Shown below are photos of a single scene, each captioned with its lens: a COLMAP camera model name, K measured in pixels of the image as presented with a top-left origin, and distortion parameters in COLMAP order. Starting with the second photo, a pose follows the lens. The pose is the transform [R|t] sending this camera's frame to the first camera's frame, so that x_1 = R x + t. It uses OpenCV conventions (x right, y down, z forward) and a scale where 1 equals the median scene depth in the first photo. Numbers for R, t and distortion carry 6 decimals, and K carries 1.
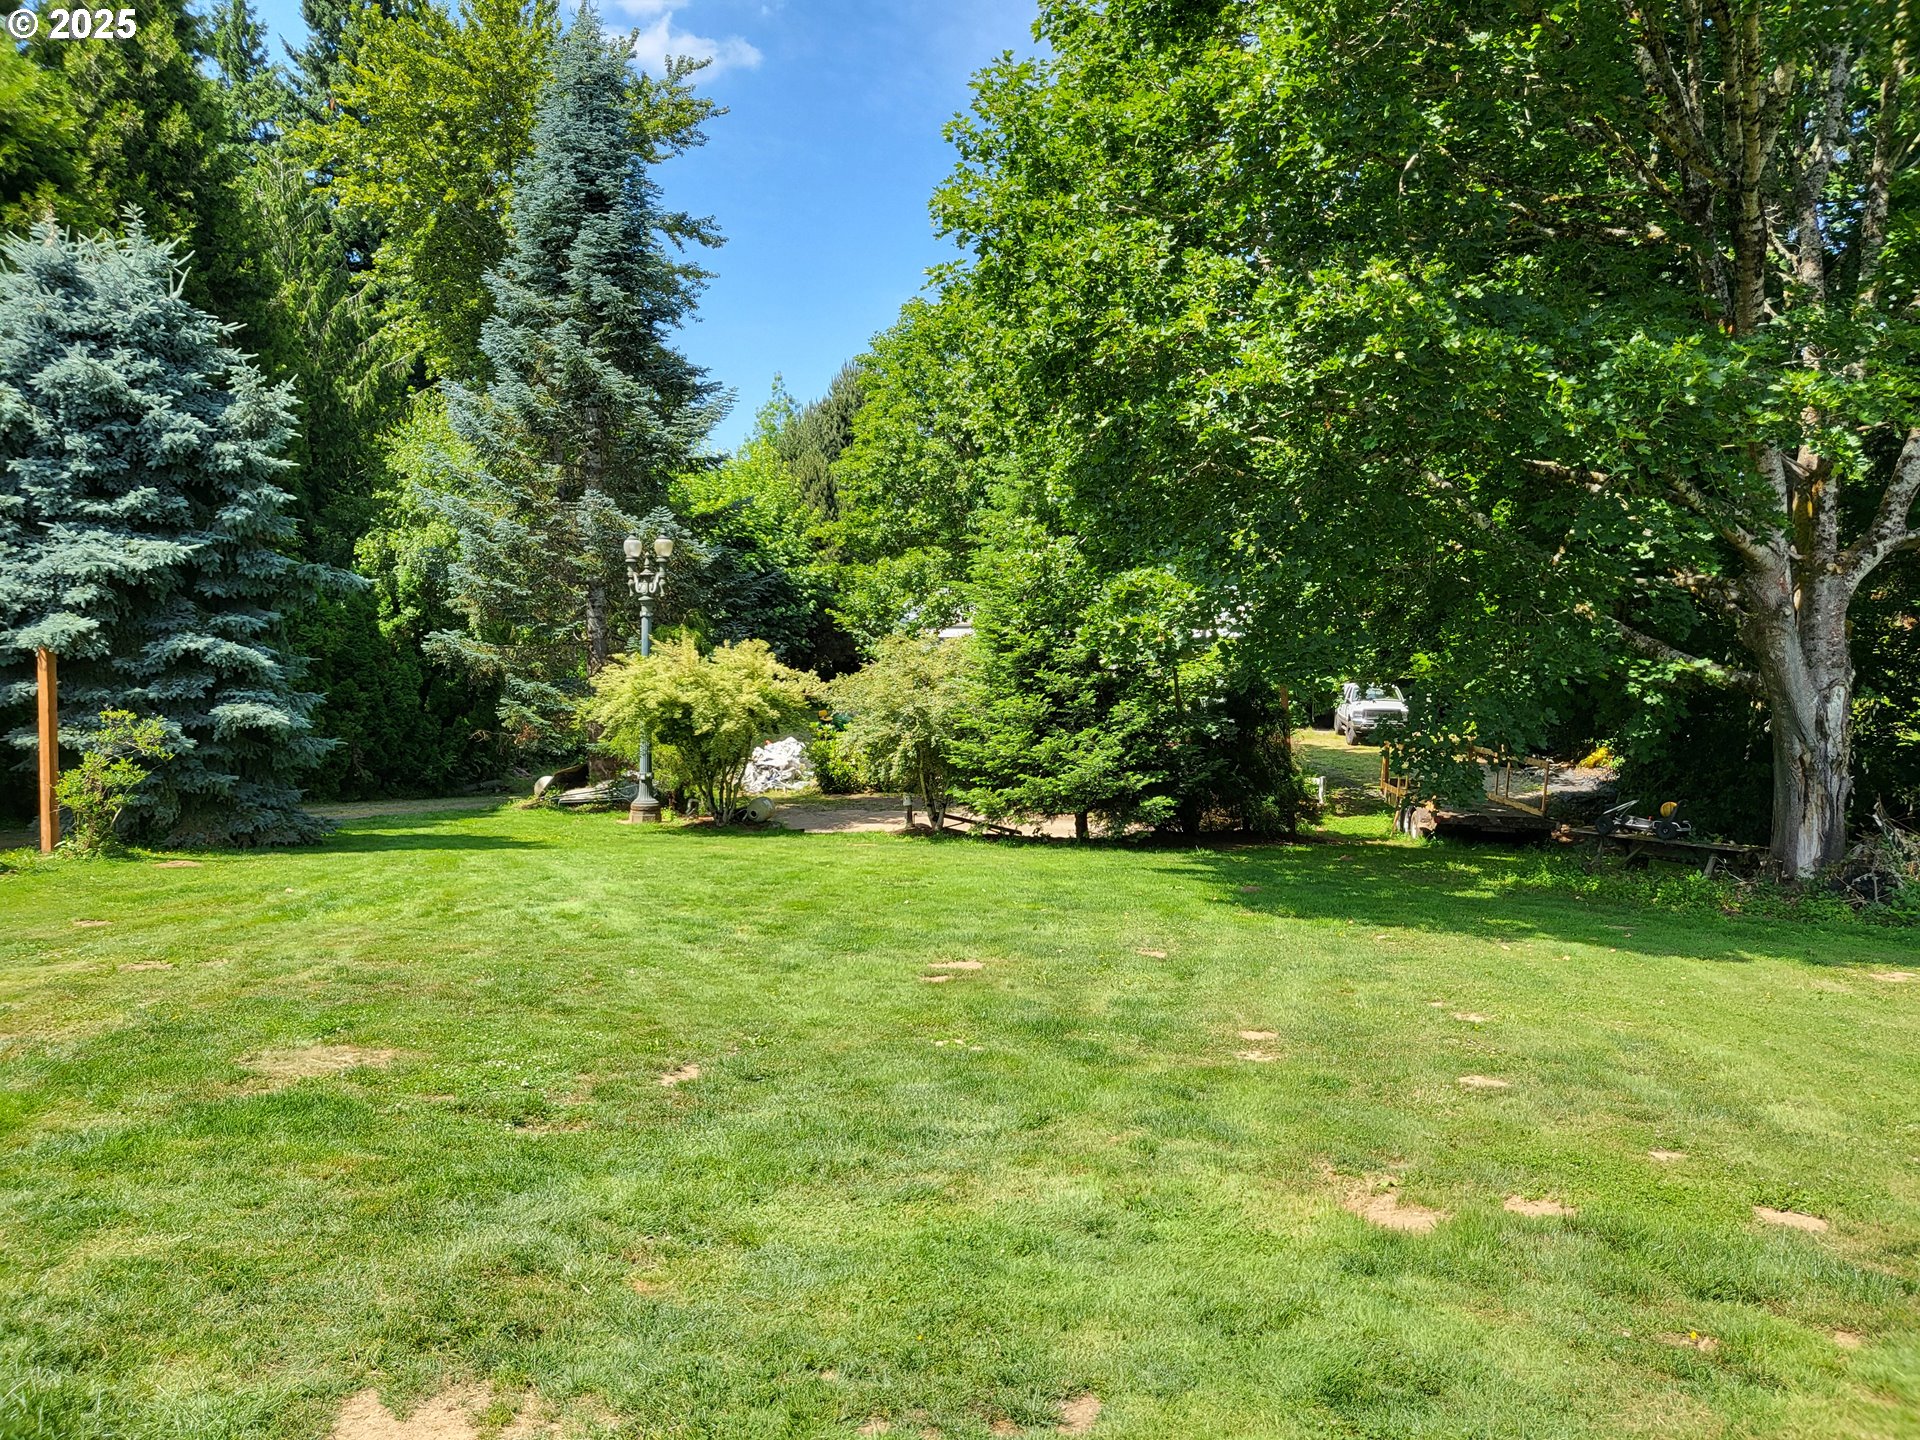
lens RADIAL K [[1517.1, 0, 969.7], [0, 1517.1, 726.4], [0, 0, 1]] dist [-0.013689, 0.060044]
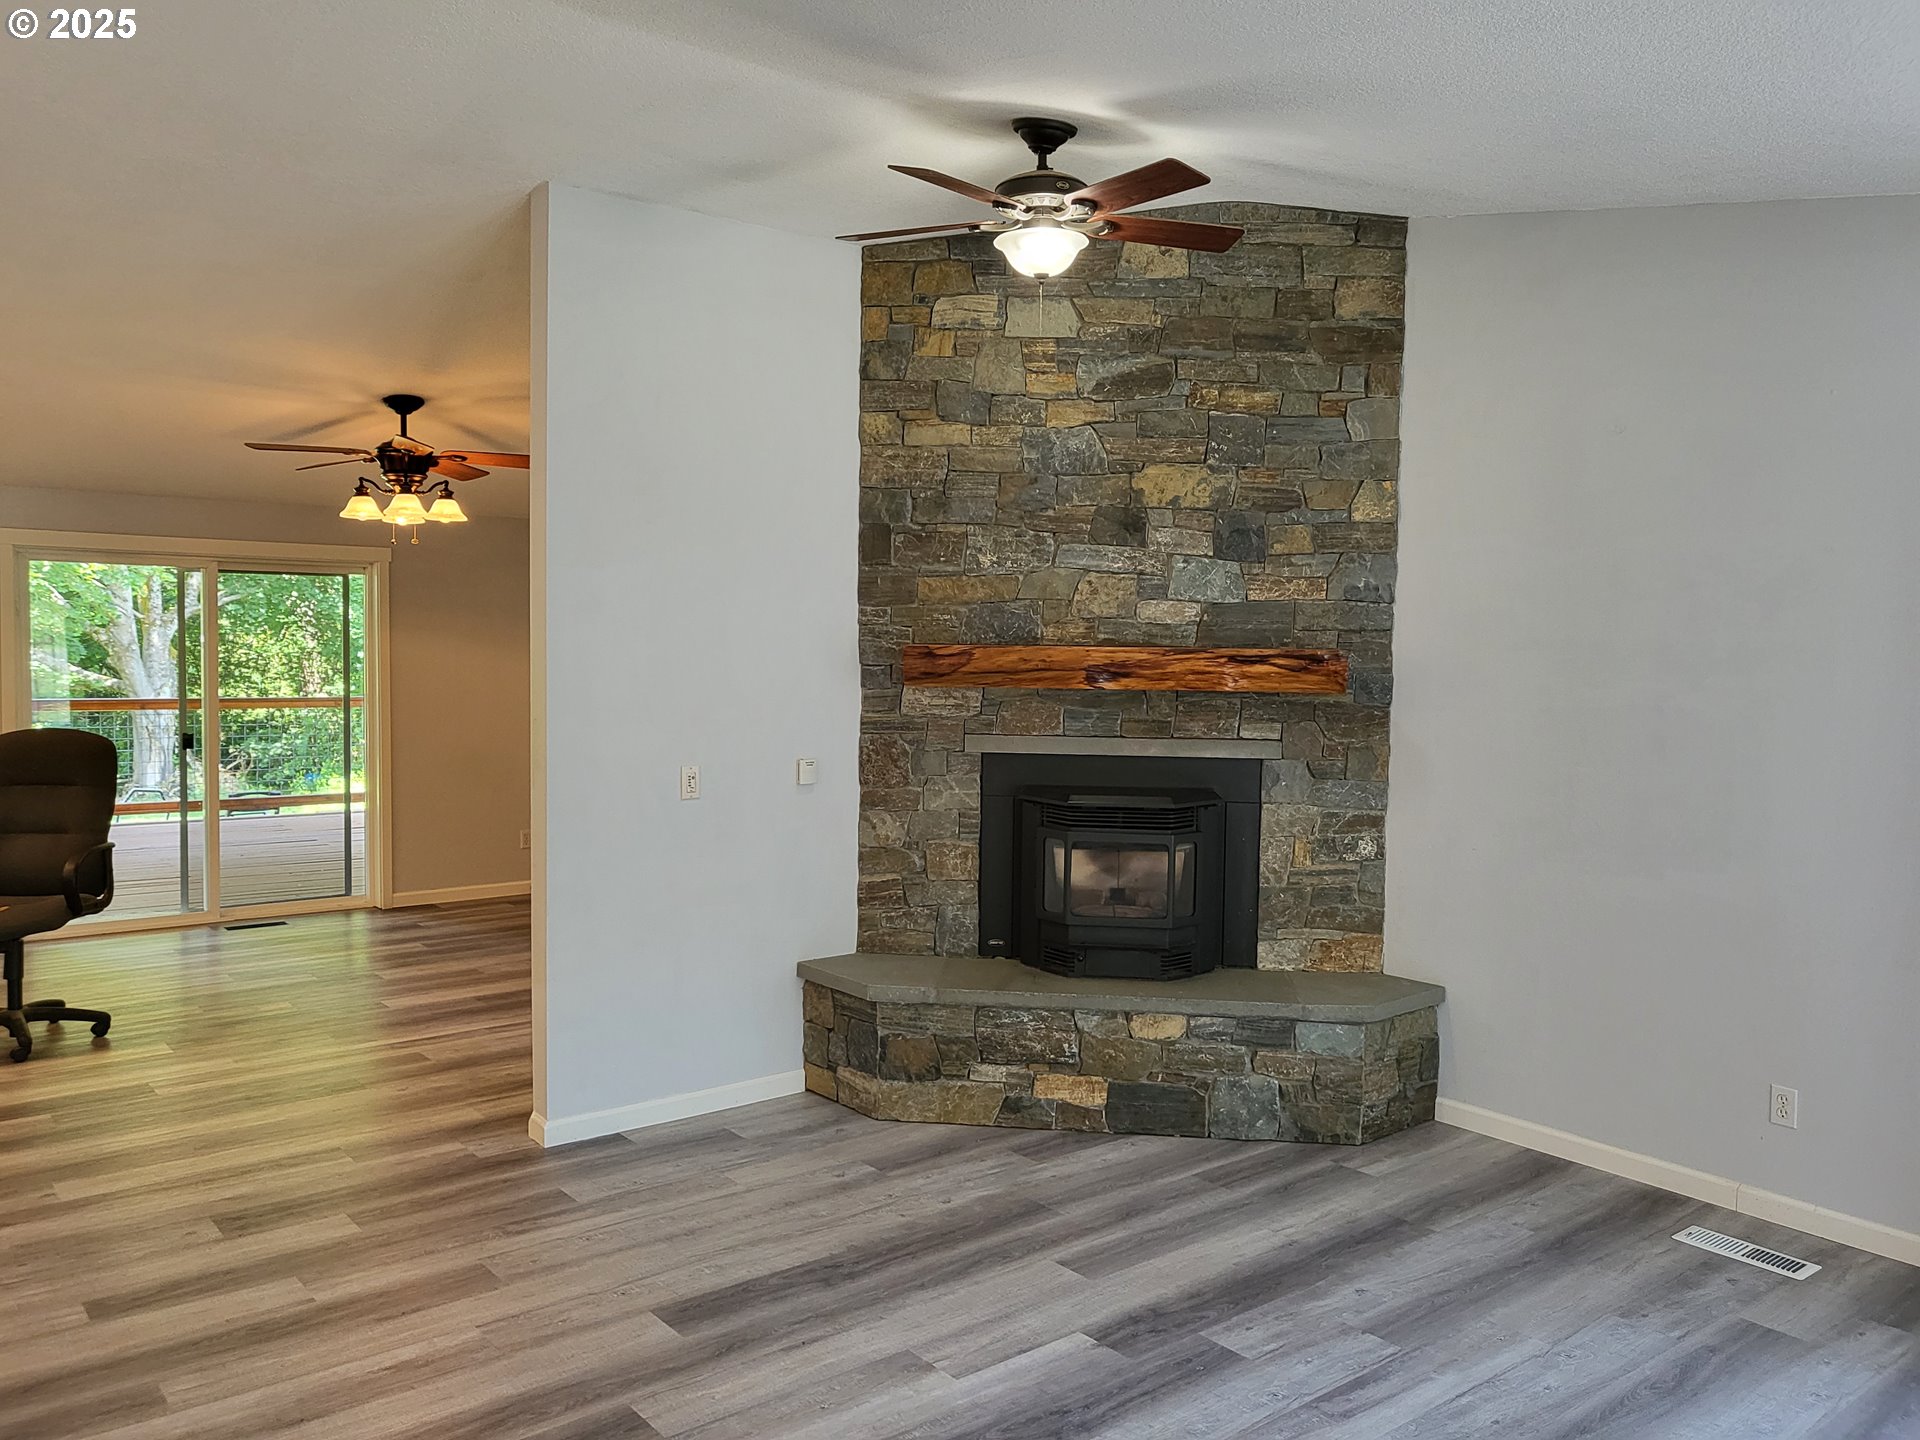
lens RADIAL K [[1517.1, 0, 962.3], [0, 1517.1, 706.9], [0, 0, 1]] dist [-0.013689, 0.060044]
pose [[0.588374, -0.031773, 0.807964, -0.305706], [0.036114, 0.999263, 0.012997, 0.007515], [-0.807782, 0.021531, 0.589088, -0.759557]]
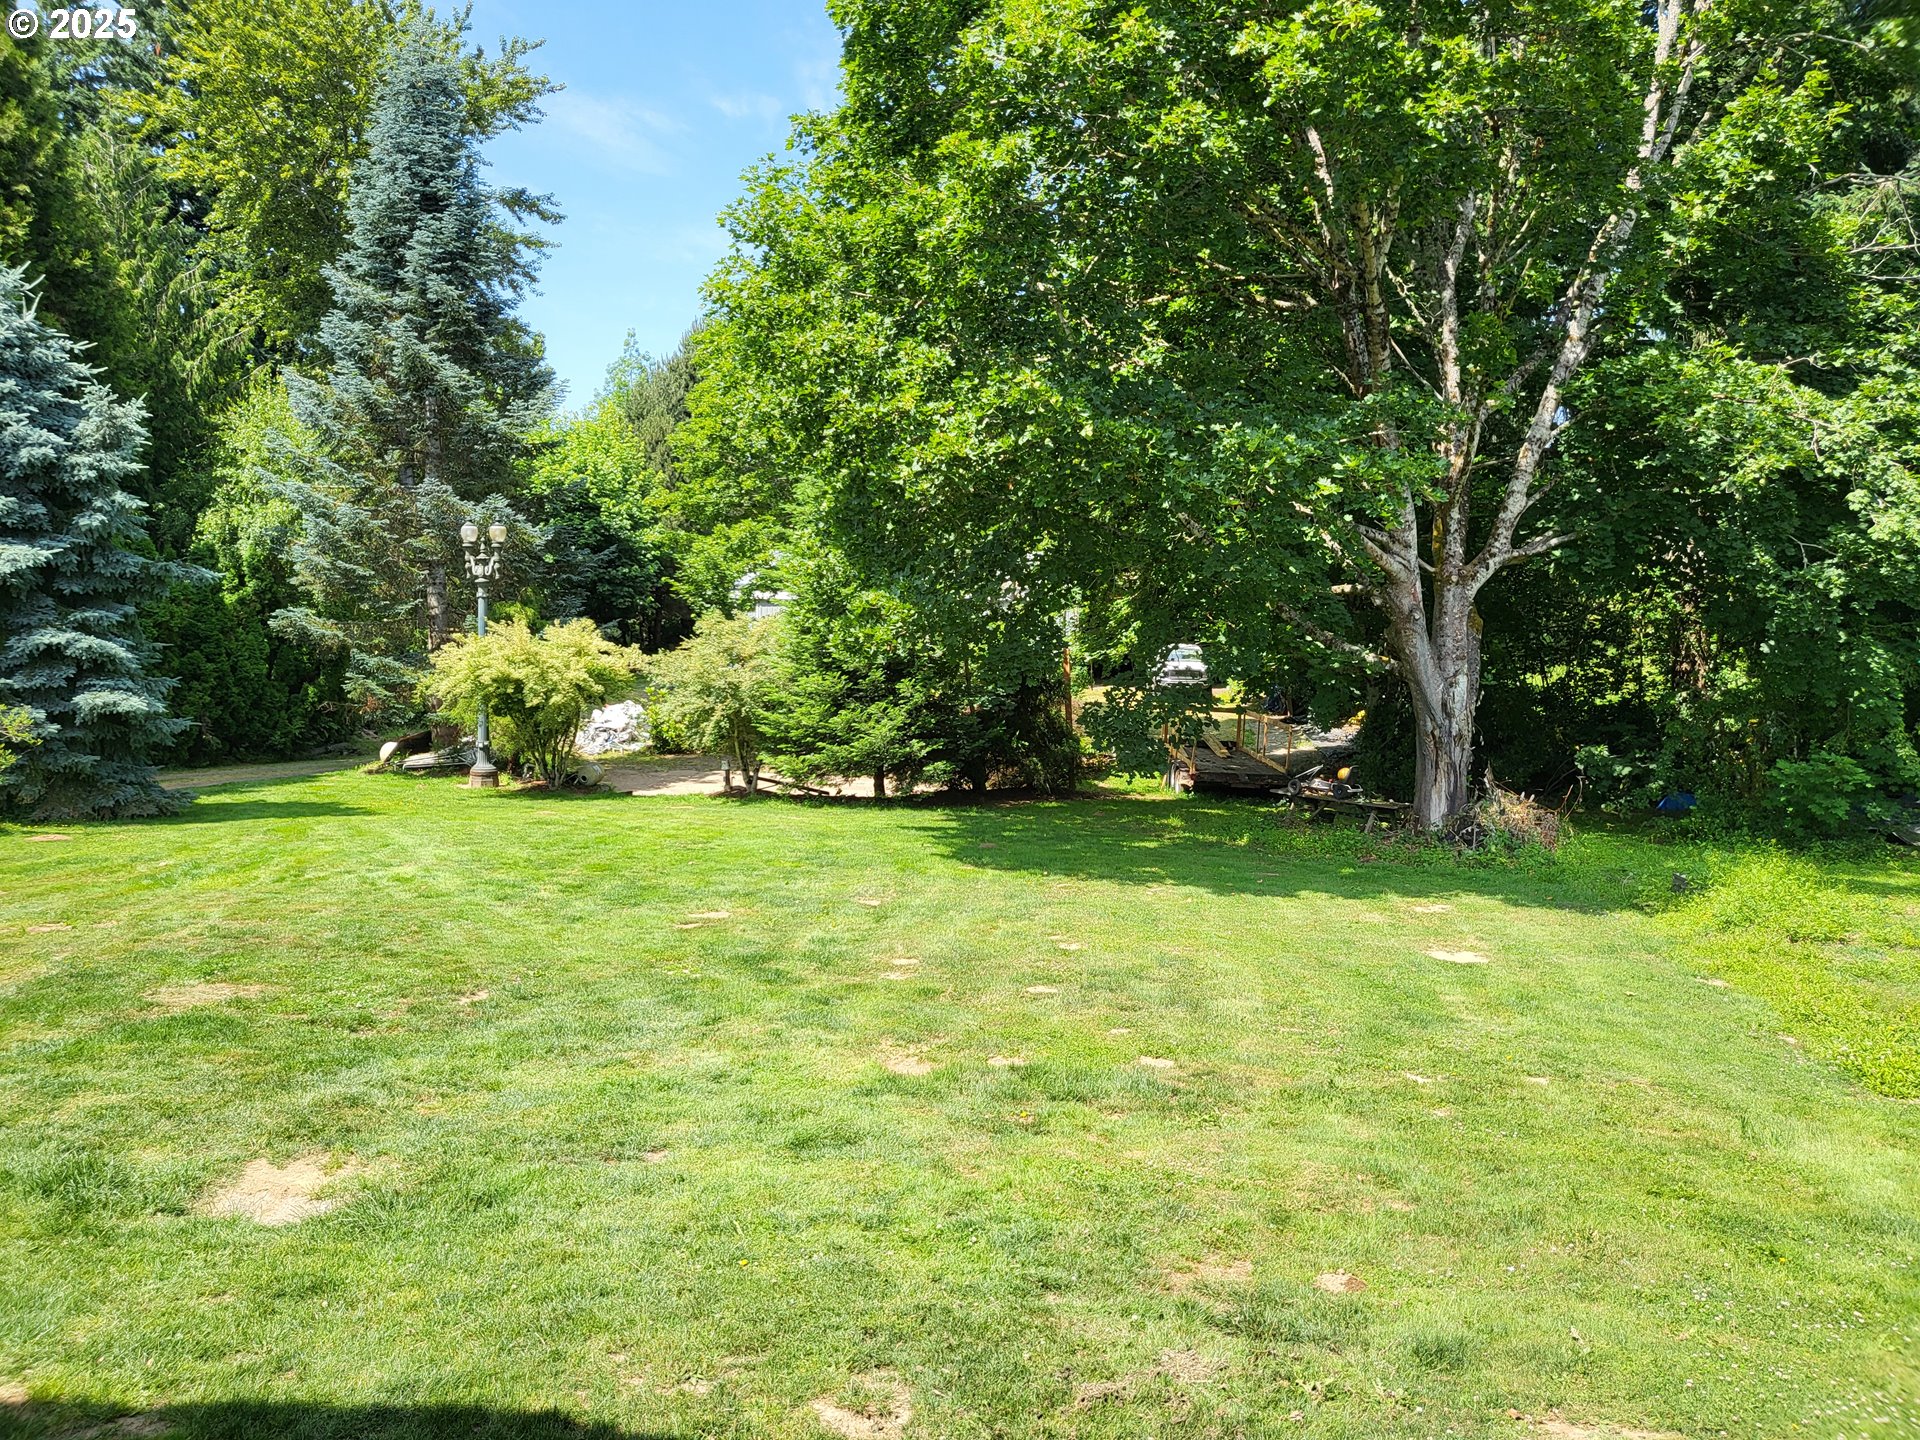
lens RADIAL K [[1517.1, 0, 972.8], [0, 1517.1, 711.3], [0, 0, 1]] dist [-0.013689, 0.060044]
pose [[0.995941, -0.006567, 0.089771, 0.057231], [0.004126, 0.999617, 0.027357, -0.028185], [-0.089916, -0.026875, 0.995587, -0.170275]]
